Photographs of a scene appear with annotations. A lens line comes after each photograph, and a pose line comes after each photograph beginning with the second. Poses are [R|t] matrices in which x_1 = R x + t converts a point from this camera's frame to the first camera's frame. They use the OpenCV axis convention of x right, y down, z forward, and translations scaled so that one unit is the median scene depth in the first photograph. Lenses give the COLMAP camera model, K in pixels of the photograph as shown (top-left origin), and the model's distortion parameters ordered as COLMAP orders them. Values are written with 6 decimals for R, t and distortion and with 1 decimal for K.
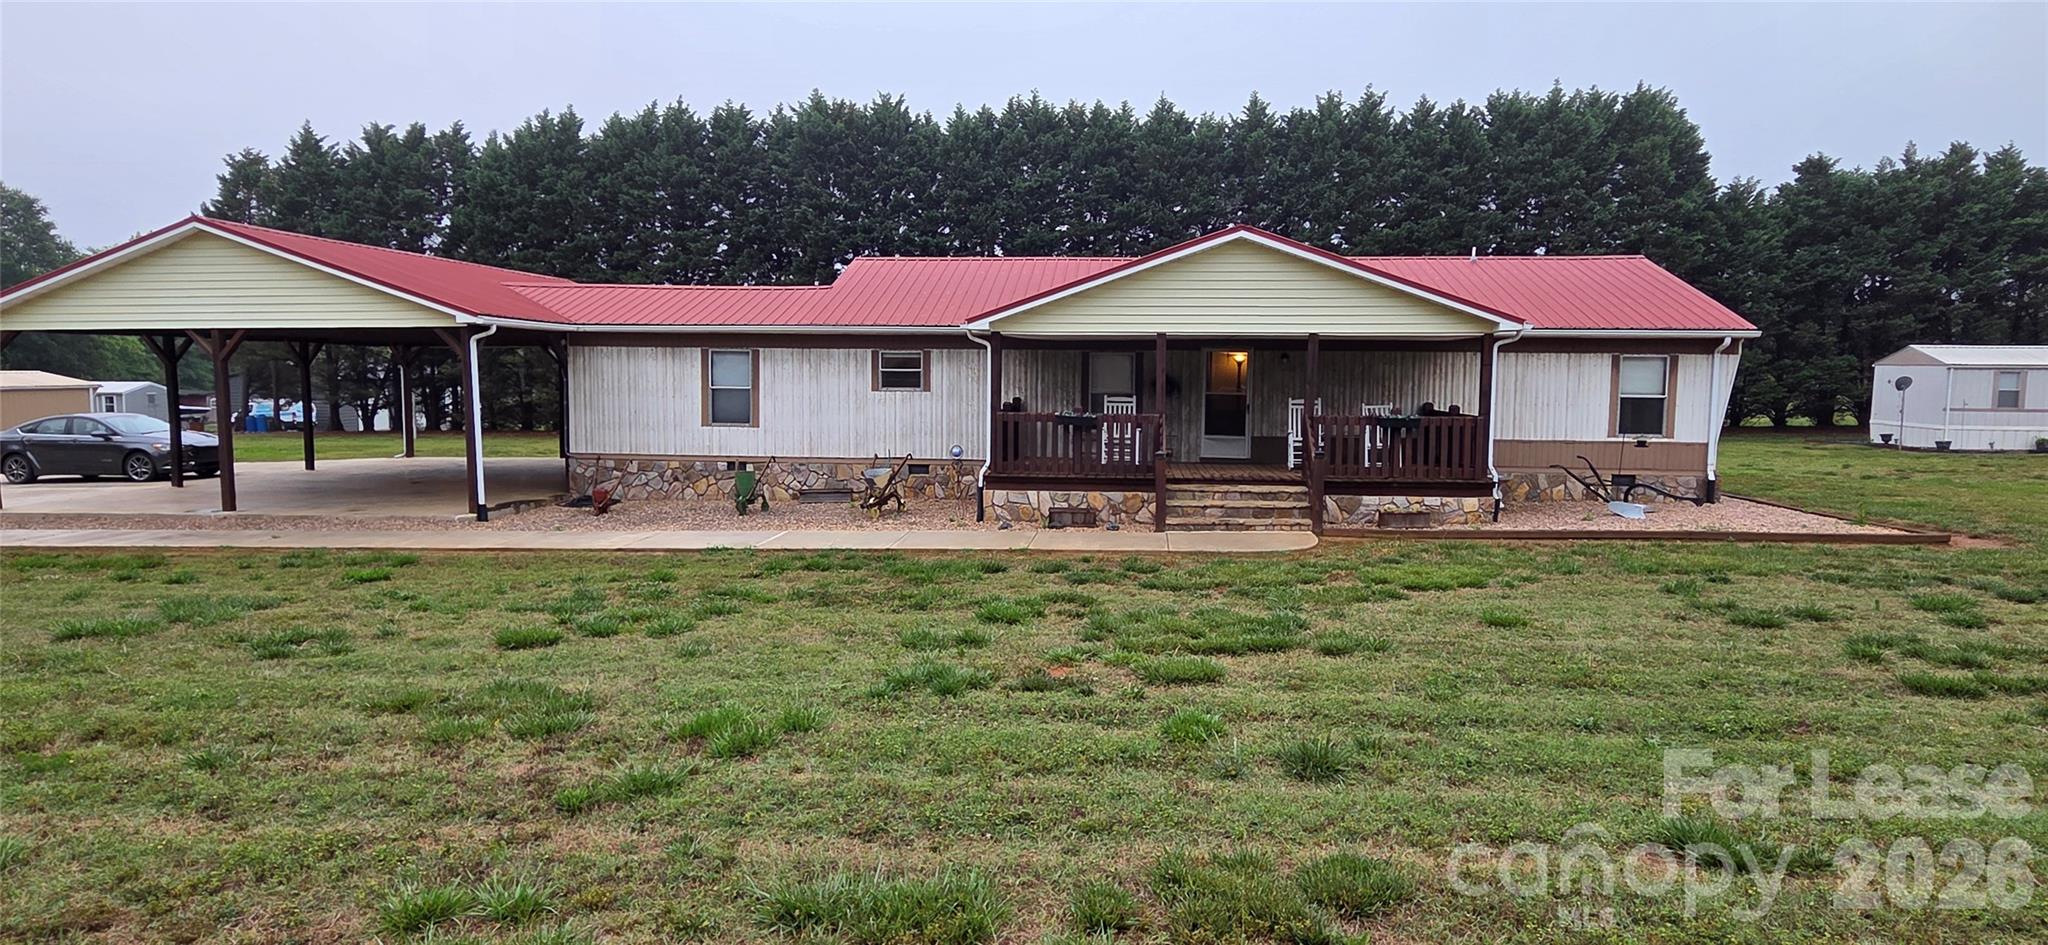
lens RADIAL K [[1103.4, 0, 1024.0], [0, 1103.4, 472.1], [0, 0, 1]] dist [-0.000444, 0.000876]
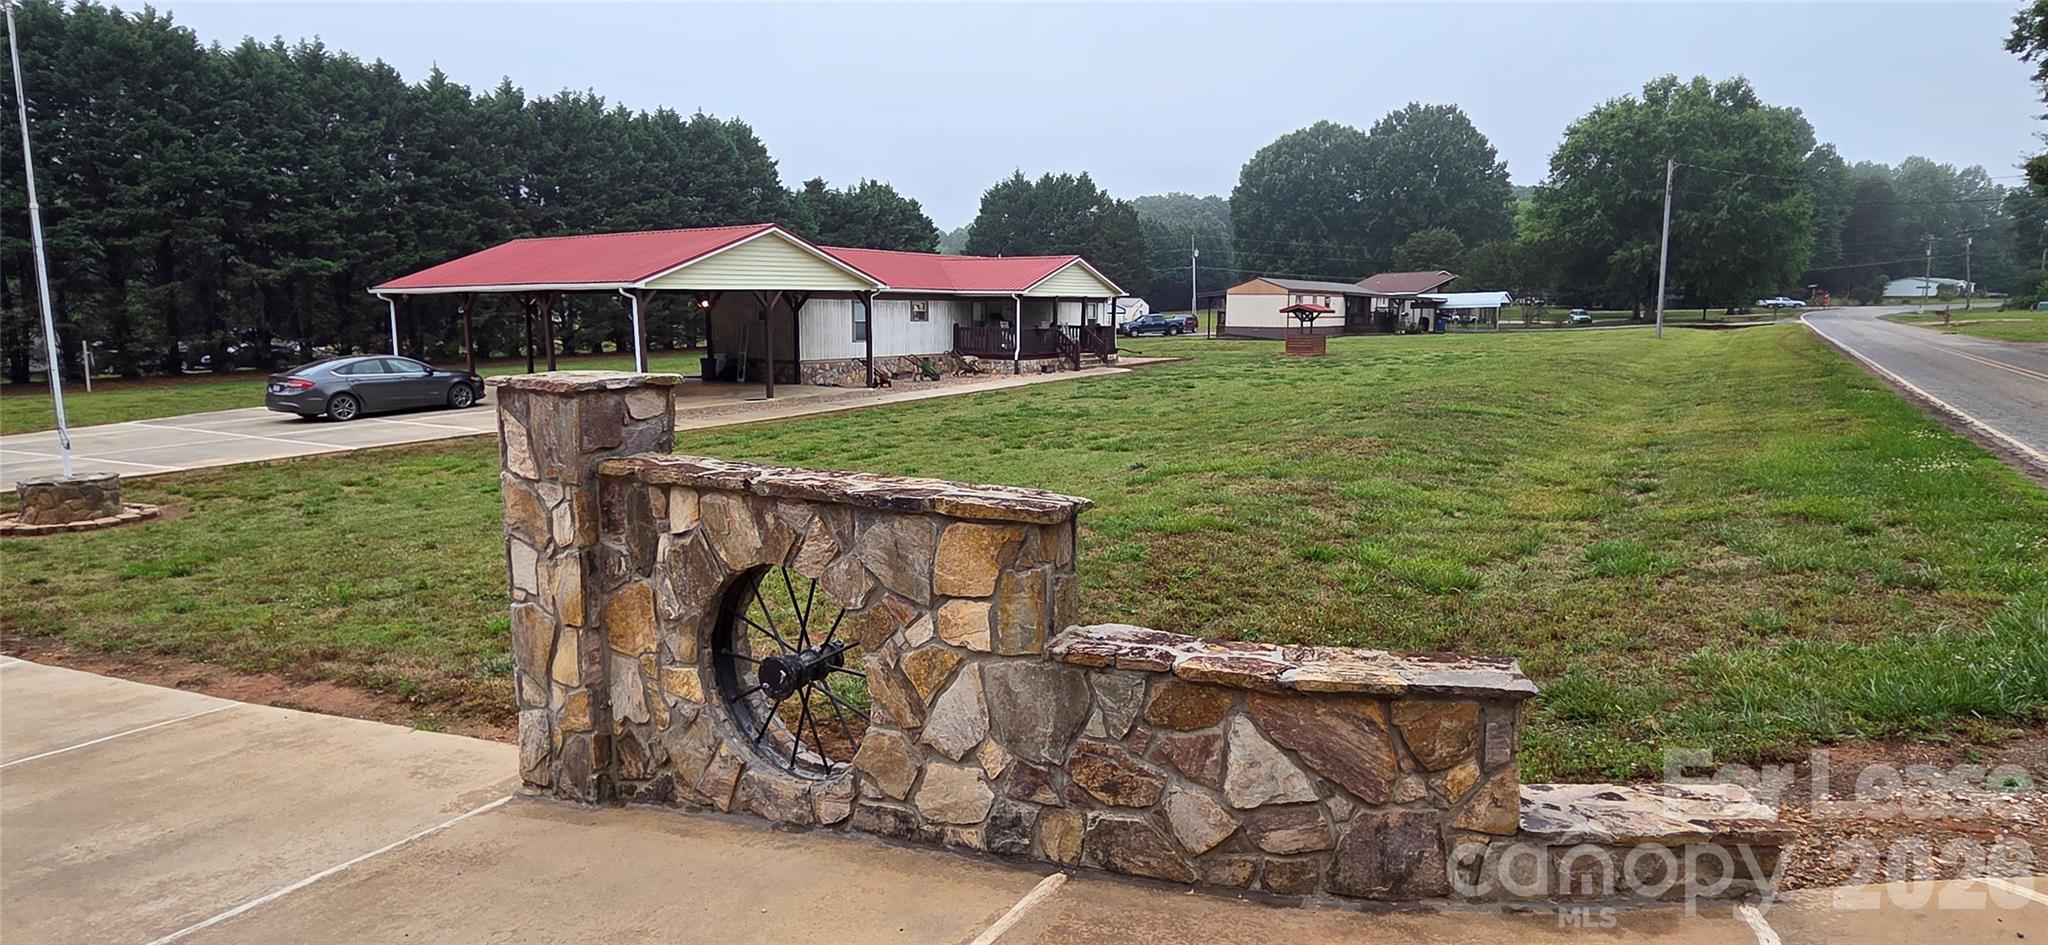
lens RADIAL K [[1103.4, 0, 1020.8], [0, 1103.4, 468.5], [0, 0, 1]] dist [-0.000444, 0.000876]
pose [[0.479073, -0.129945, 0.868103, -1.802037], [0.086842, 0.991146, 0.100439, 0.006466], [-0.873469, 0.027270, 0.486116, -0.141322]]
